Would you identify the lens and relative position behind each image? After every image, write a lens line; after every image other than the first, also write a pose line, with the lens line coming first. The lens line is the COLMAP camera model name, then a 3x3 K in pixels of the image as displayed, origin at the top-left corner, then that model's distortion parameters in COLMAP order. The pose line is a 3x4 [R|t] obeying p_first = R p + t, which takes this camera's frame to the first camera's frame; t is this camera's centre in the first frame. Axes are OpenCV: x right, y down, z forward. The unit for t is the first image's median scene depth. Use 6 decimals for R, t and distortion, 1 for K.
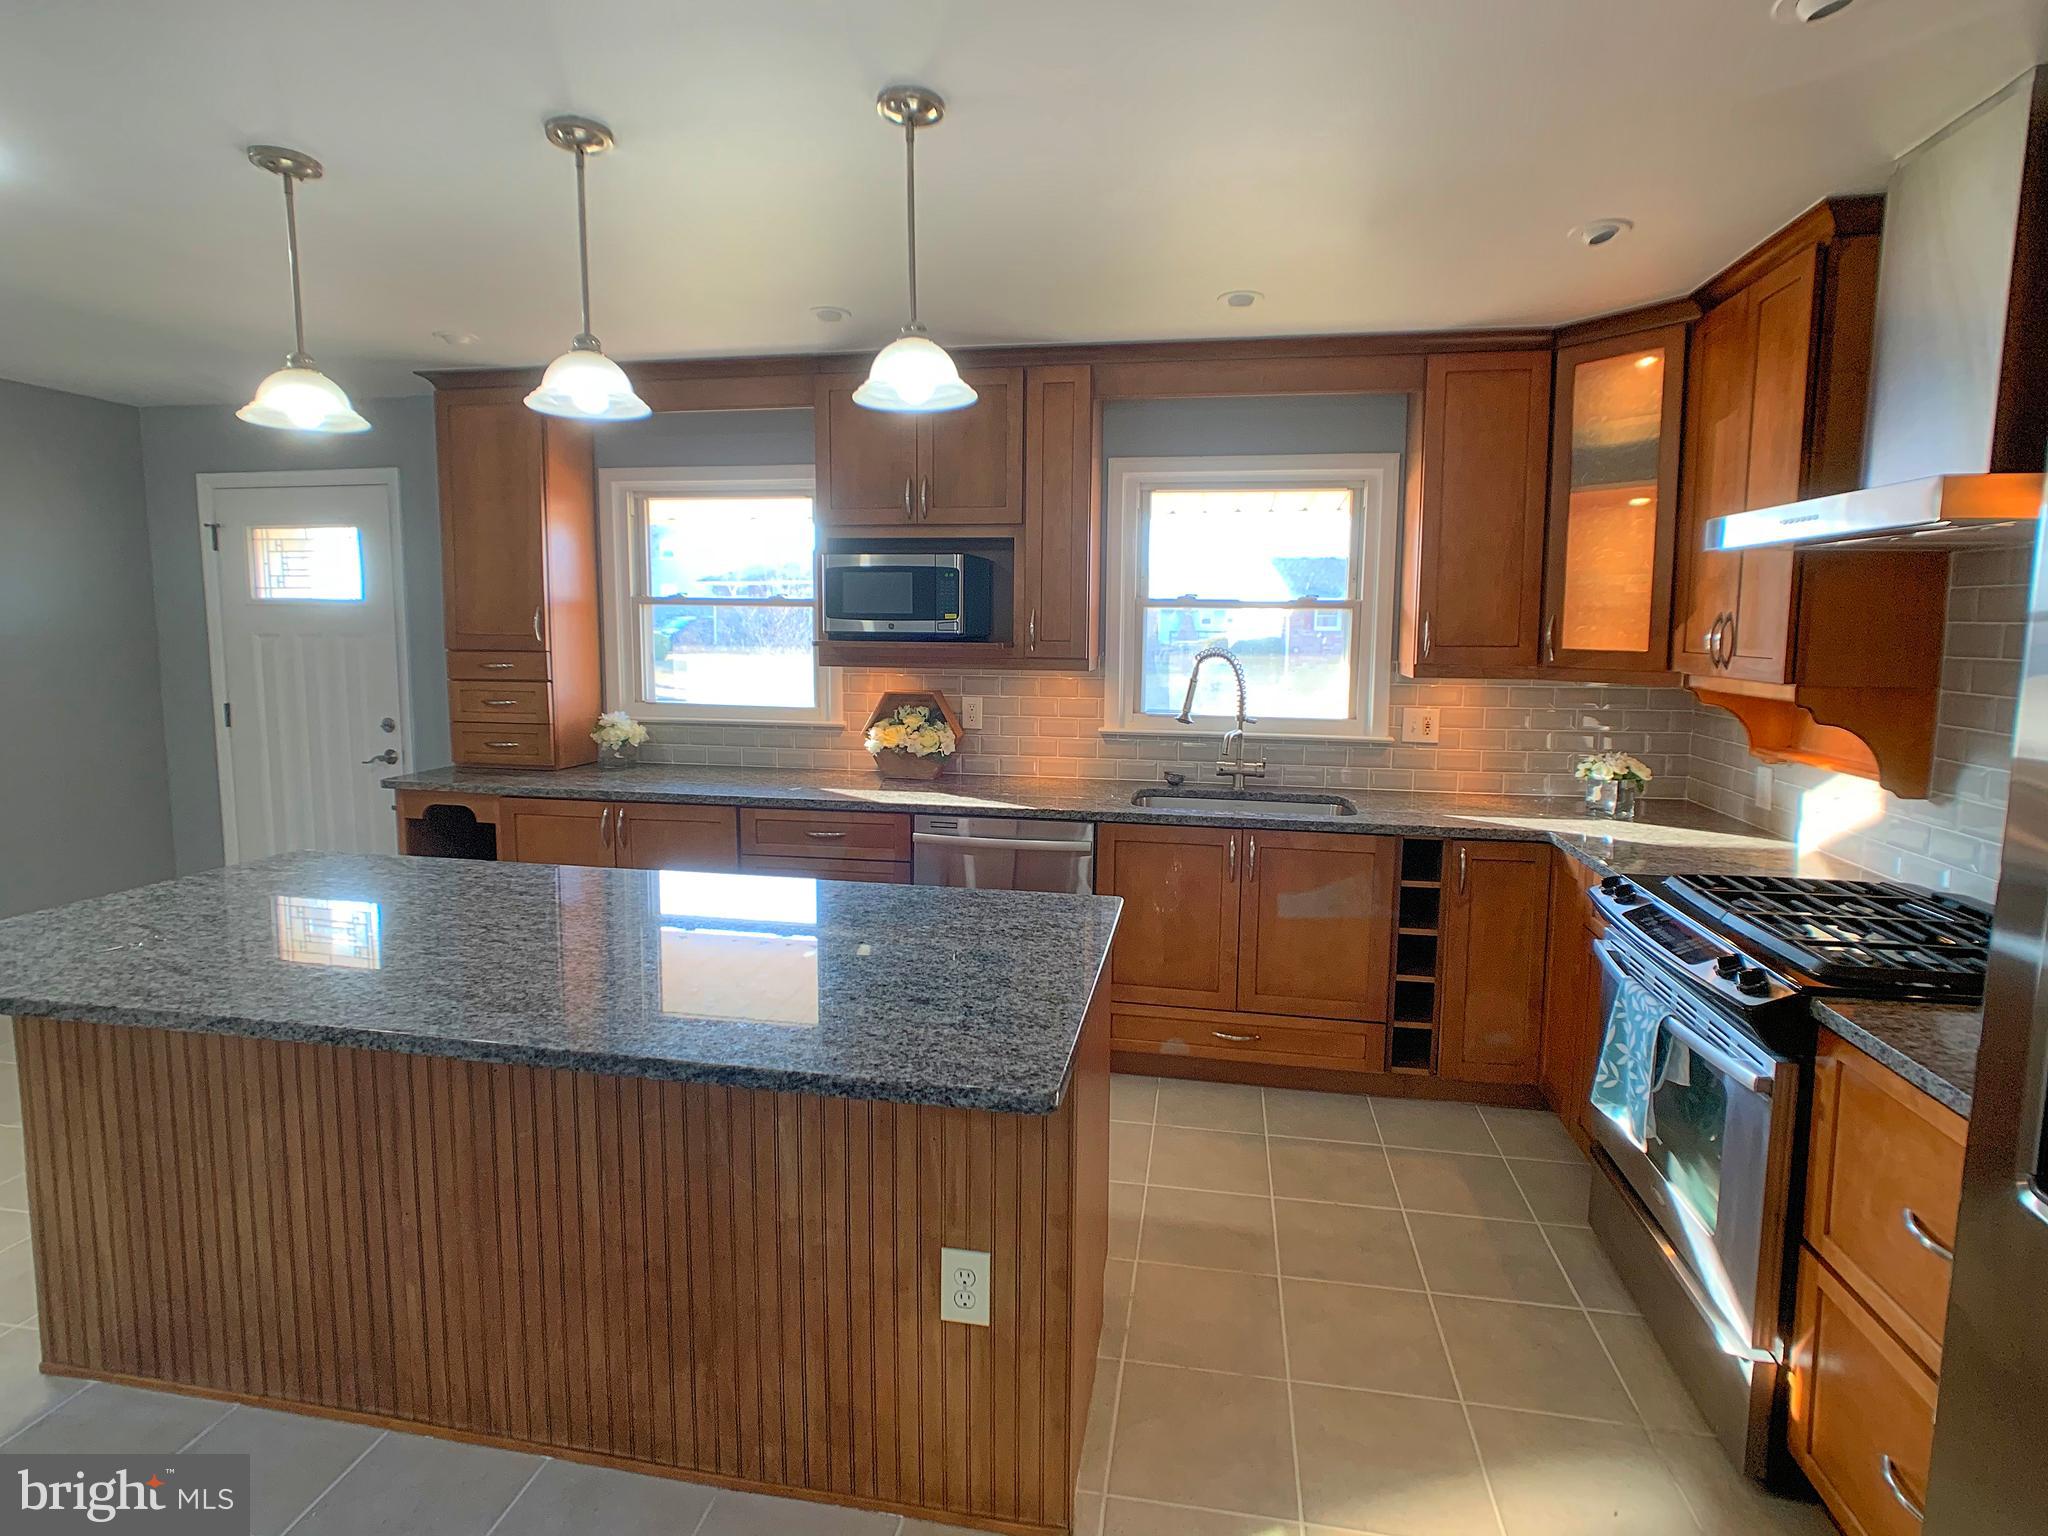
lens RADIAL K [[1016.0, 0, 1037.9], [0, 1016.0, 726.5], [0, 0, 1]] dist [-0.021012, -0.000669]
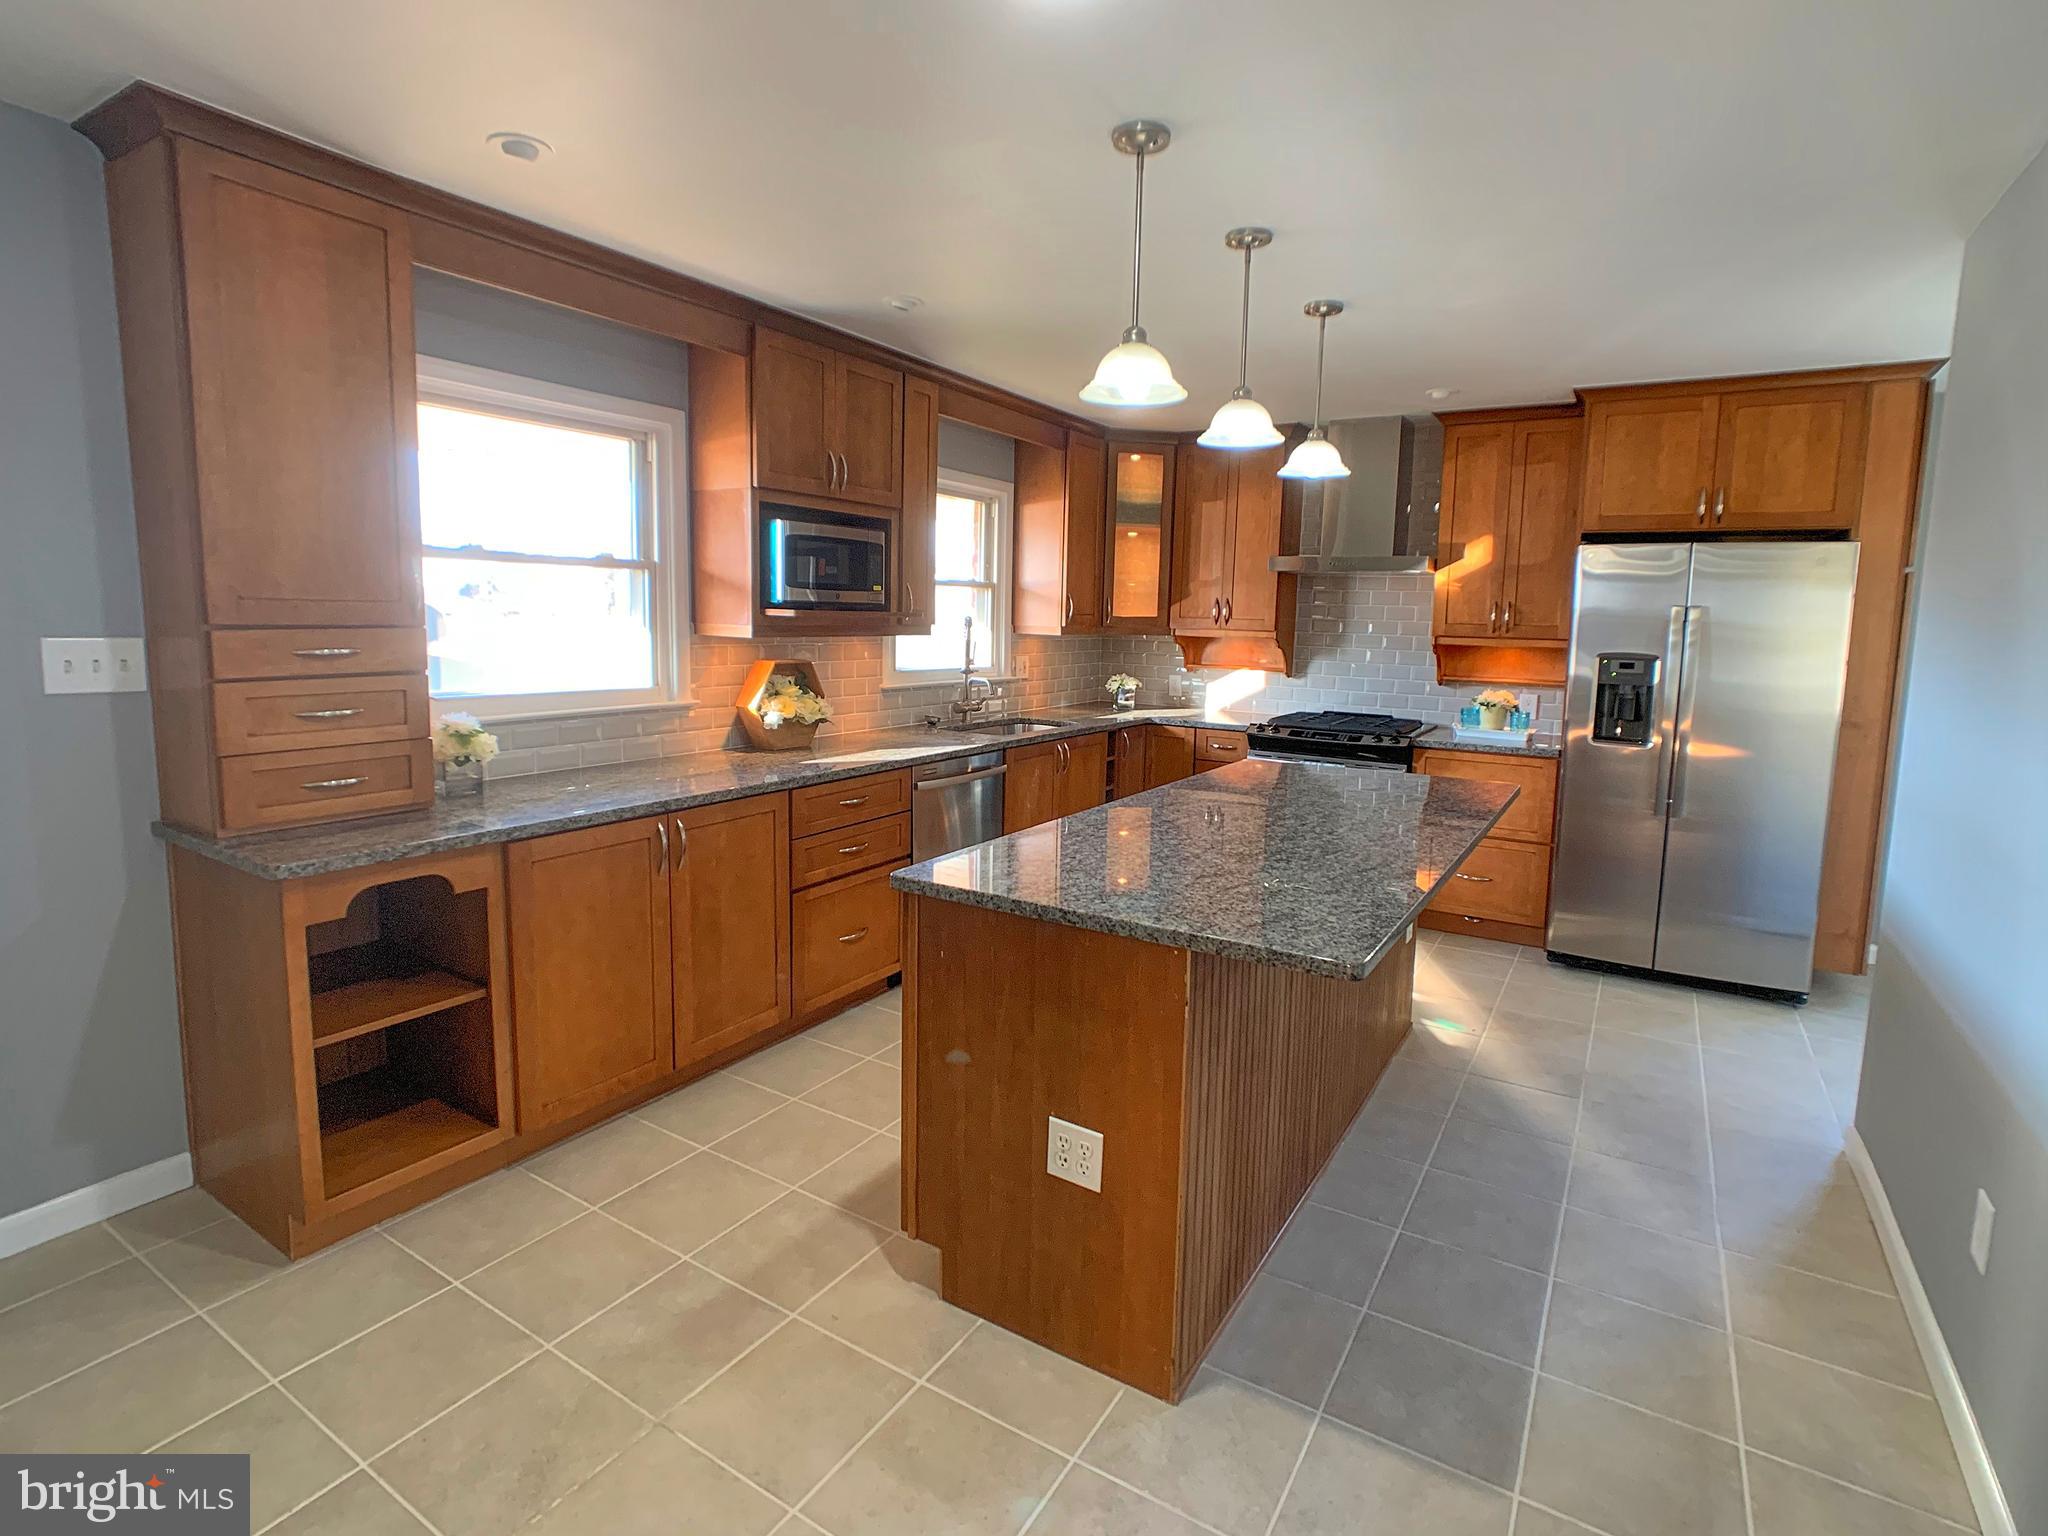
lens RADIAL K [[1016.0, 0, 1037.9], [0, 1016.0, 726.5], [0, 0, 1]] dist [-0.021012, -0.000669]
pose [[0.364918, -0.105402, 0.925054, -1.047337], [0.070955, 0.993830, 0.085248, -0.041162], [-0.928332, 0.034528, 0.370145, 0.436777]]
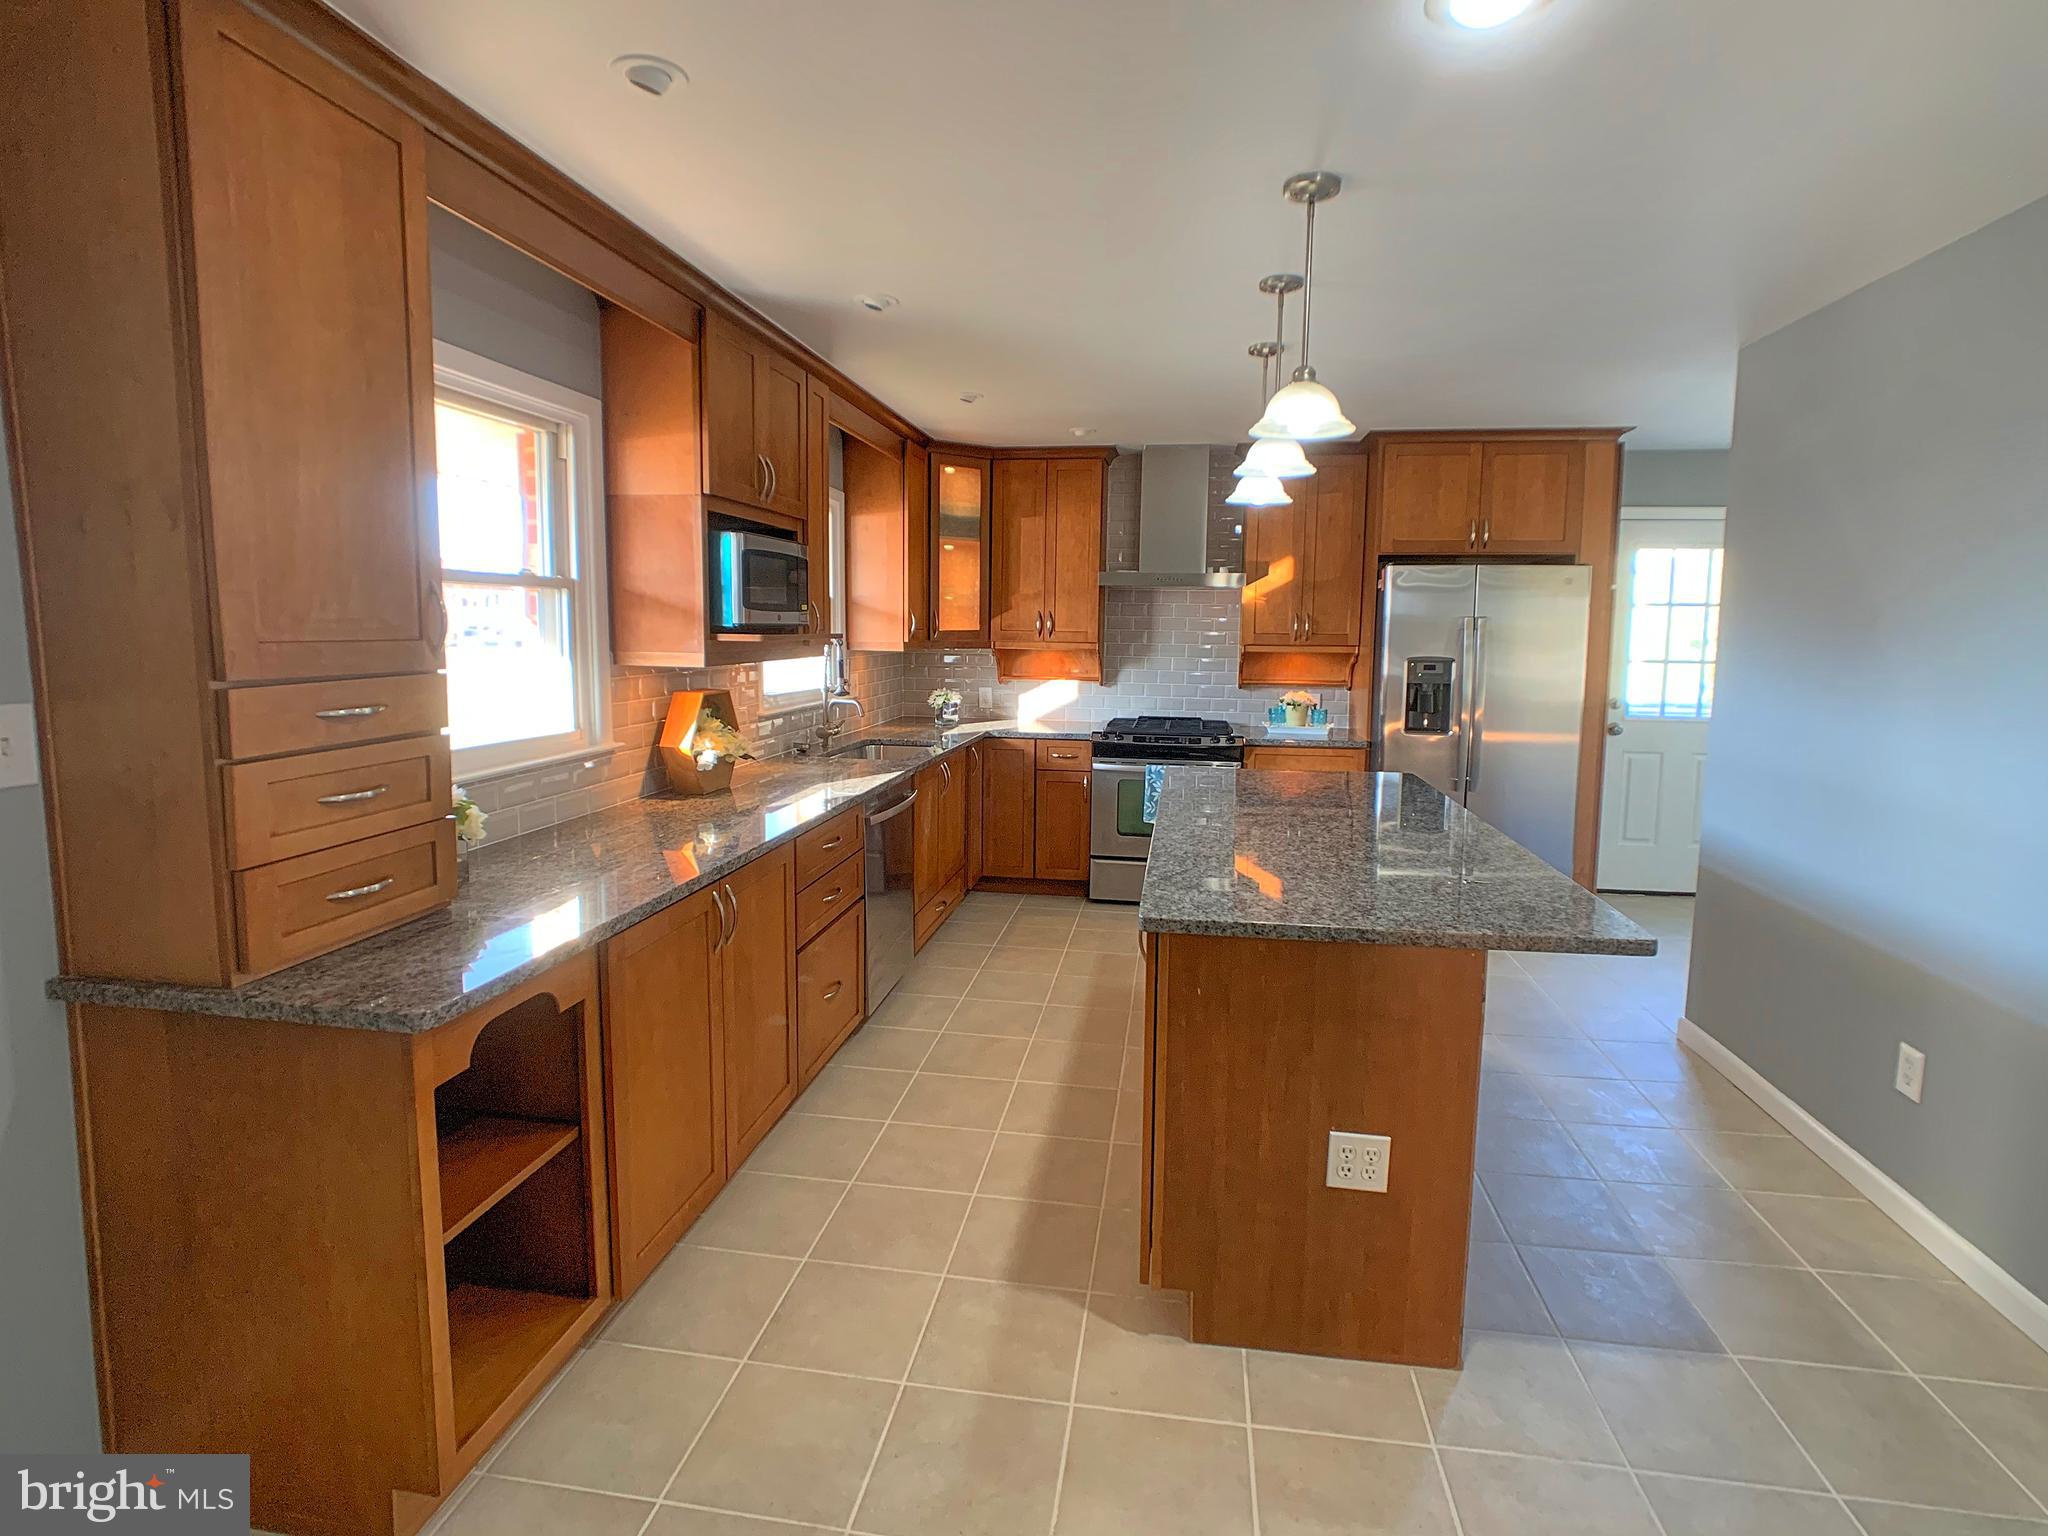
lens RADIAL K [[1016.0, 0, 1037.9], [0, 1016.0, 726.5], [0, 0, 1]] dist [-0.021012, -0.000669]
pose [[-0.027832, -0.111149, 0.993414, -1.091057], [0.085786, 0.989867, 0.113155, -0.085933], [-0.995925, 0.088371, -0.018014, 0.796321]]
